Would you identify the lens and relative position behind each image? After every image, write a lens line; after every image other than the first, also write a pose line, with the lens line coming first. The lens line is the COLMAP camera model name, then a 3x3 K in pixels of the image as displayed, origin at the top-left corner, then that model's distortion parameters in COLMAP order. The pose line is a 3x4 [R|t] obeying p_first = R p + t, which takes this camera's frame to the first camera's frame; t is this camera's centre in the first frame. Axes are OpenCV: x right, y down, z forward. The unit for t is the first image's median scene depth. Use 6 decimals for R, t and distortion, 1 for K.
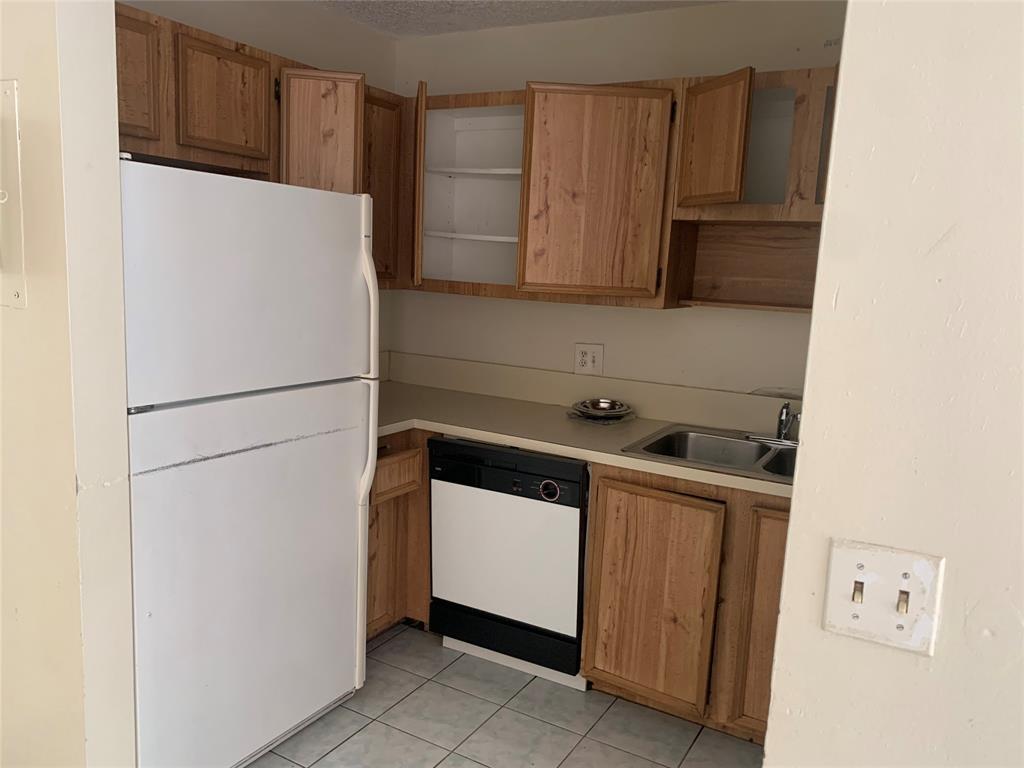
lens RADIAL K [[772.2, 0, 512.0], [0, 772.2, 384.0], [0, 0, 1]] dist [0.119715, -0.371784]
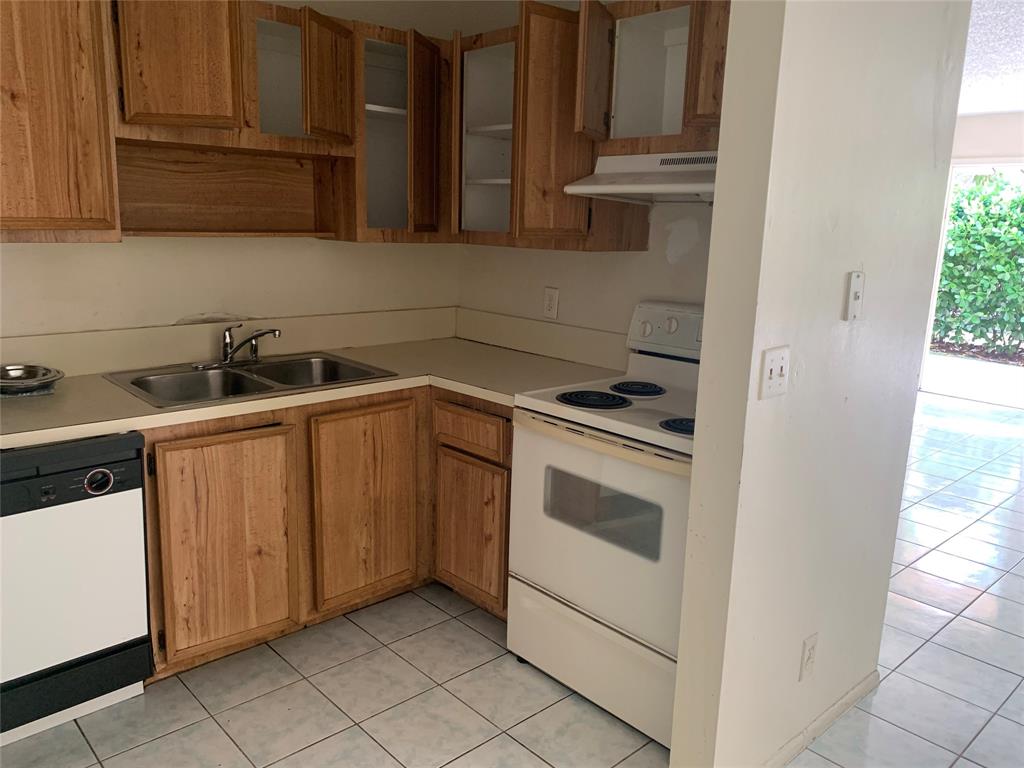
lens RADIAL K [[779.7, 0, 512.0], [0, 779.7, 384.0], [0, 0, 1]] dist [-0.009198, -0.006576]
pose [[0.286014, -0.236205, 0.928657, -0.548985], [0.128001, 0.969874, 0.207266, -0.070780], [-0.949638, 0.059588, 0.307632, 0.347277]]
